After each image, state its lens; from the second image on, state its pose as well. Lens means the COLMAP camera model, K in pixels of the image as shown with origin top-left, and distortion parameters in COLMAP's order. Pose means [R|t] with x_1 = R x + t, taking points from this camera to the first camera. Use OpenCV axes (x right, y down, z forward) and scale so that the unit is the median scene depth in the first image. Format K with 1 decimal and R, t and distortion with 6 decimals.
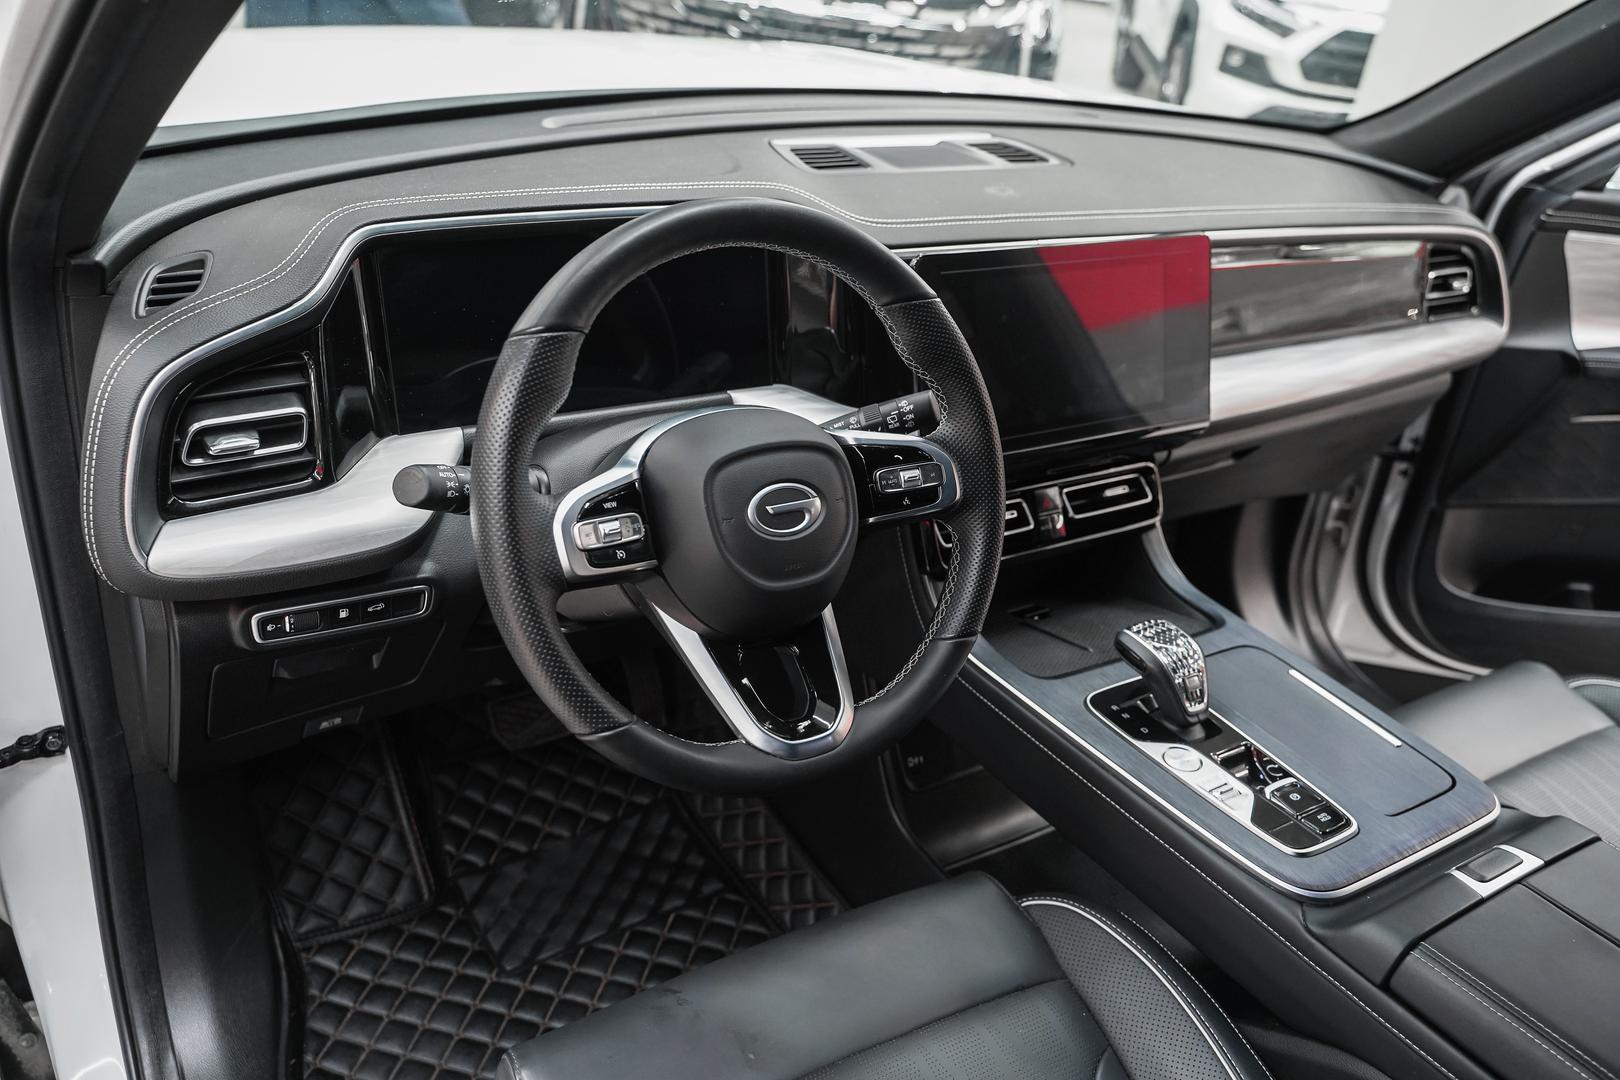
lens RADIAL K [[1299.6, 0, 809.3], [0, 1299.6, 535.9], [0, 0, 1]] dist [-0.005252, 0.004394]
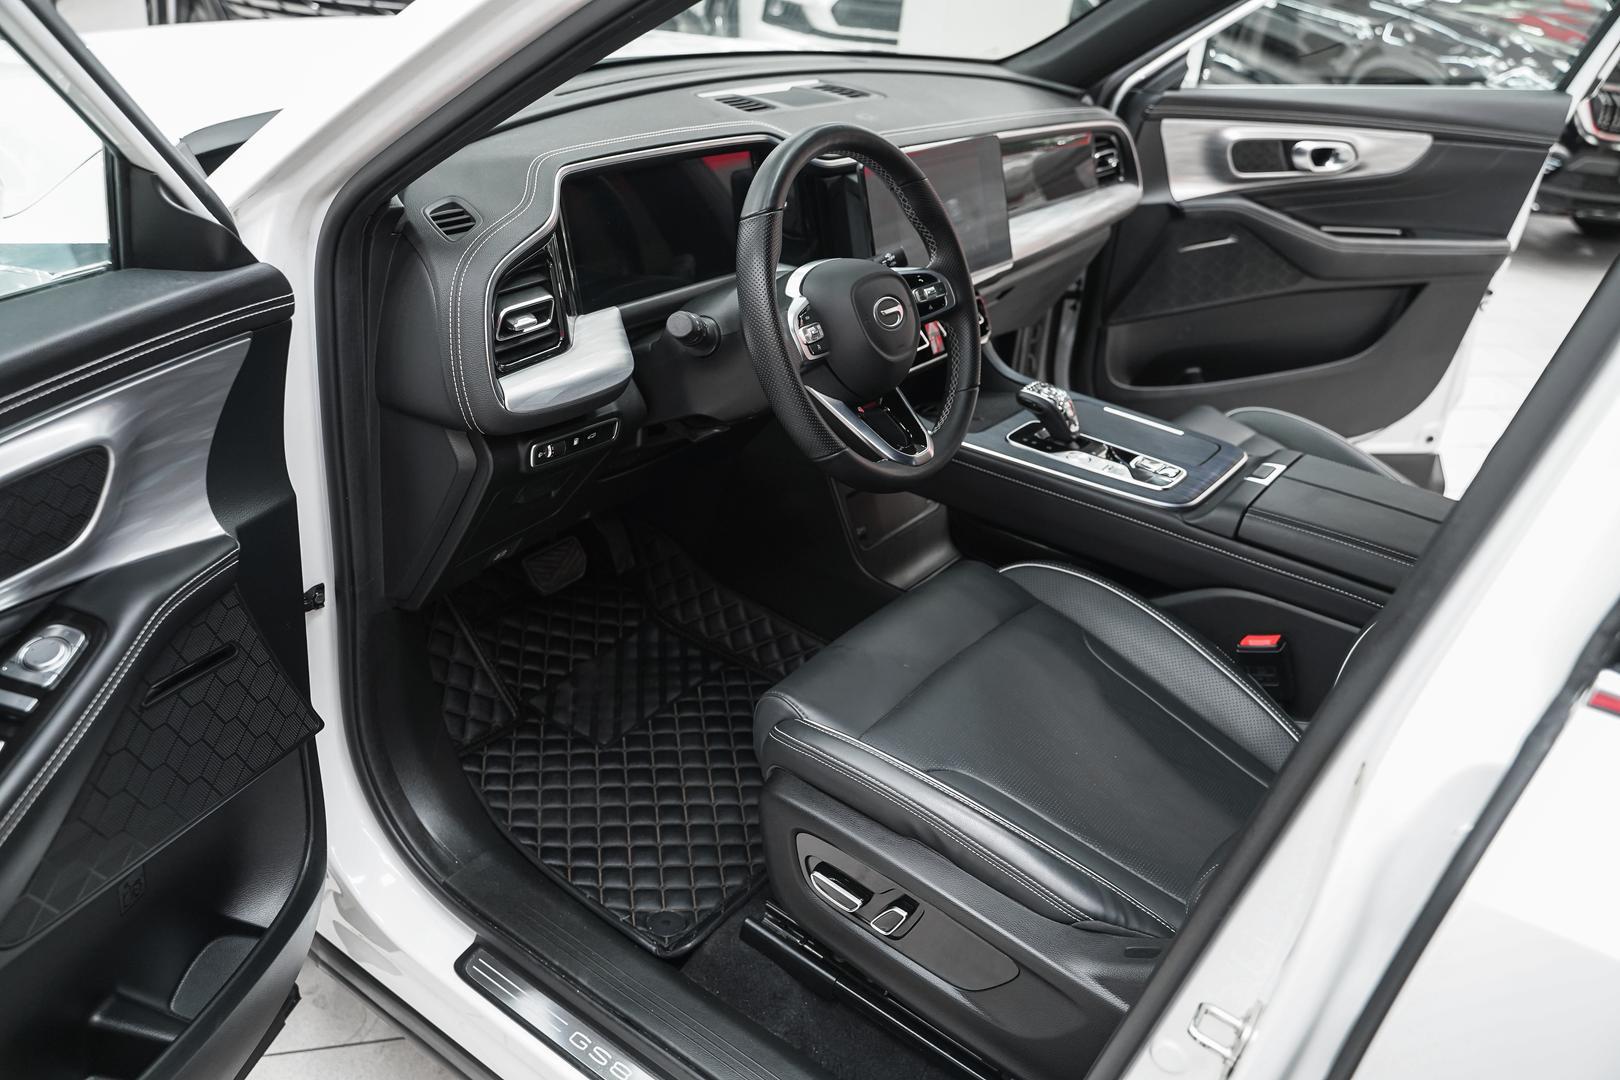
lens RADIAL K [[1299.6, 0, 809.3], [0, 1299.6, 535.9], [0, 0, 1]] dist [-0.005252, 0.004394]
pose [[0.928153, -0.185948, 0.322420, -0.390811], [0.176672, 0.982555, 0.058077, 0.080752], [-0.327594, 0.003059, 0.944814, -0.284746]]
